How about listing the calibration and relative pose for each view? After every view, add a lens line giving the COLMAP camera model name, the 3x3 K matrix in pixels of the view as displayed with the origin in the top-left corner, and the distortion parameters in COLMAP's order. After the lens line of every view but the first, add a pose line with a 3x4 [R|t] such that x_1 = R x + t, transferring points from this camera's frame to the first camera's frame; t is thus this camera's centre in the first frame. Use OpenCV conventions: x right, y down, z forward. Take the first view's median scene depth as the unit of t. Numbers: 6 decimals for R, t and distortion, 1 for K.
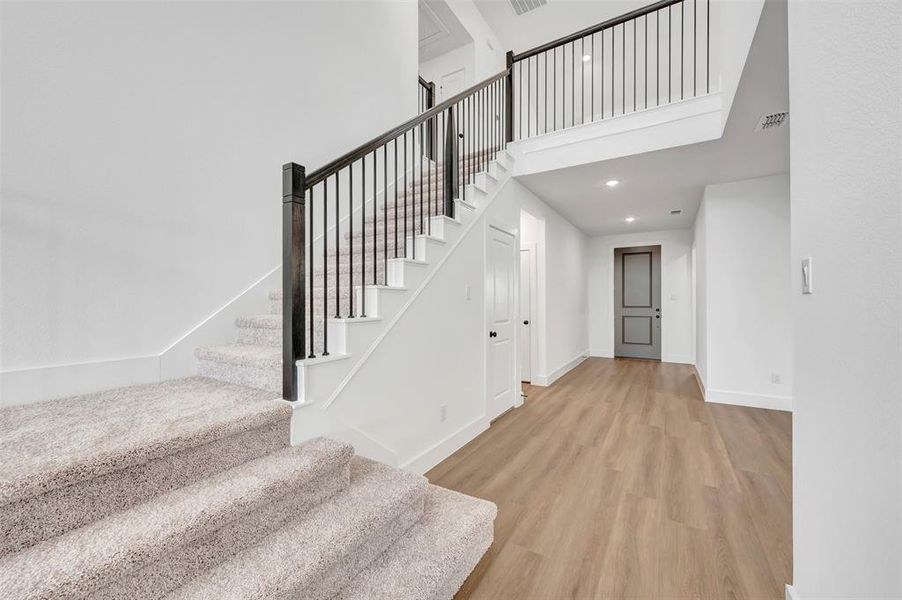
lens RADIAL K [[356.7, 0, 450.0], [0, 356.7, 301.5], [0, 0, 1]] dist [-0.000178, 0.000609]
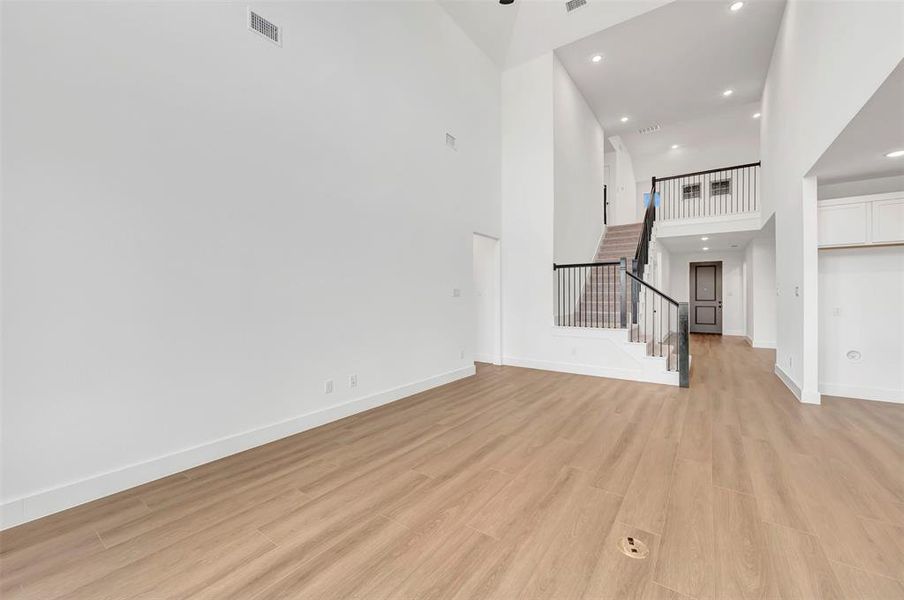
lens RADIAL K [[357.5, 0, 456.2], [0, 357.5, 299.1], [0, 0, 1]] dist [-0.000178, 0.000609]
pose [[0.997395, -0.001420, -0.072123, -0.459020], [0.001408, 0.999999, -0.000217, 0.007869], [0.072123, 0.000115, 0.997396, -0.648398]]
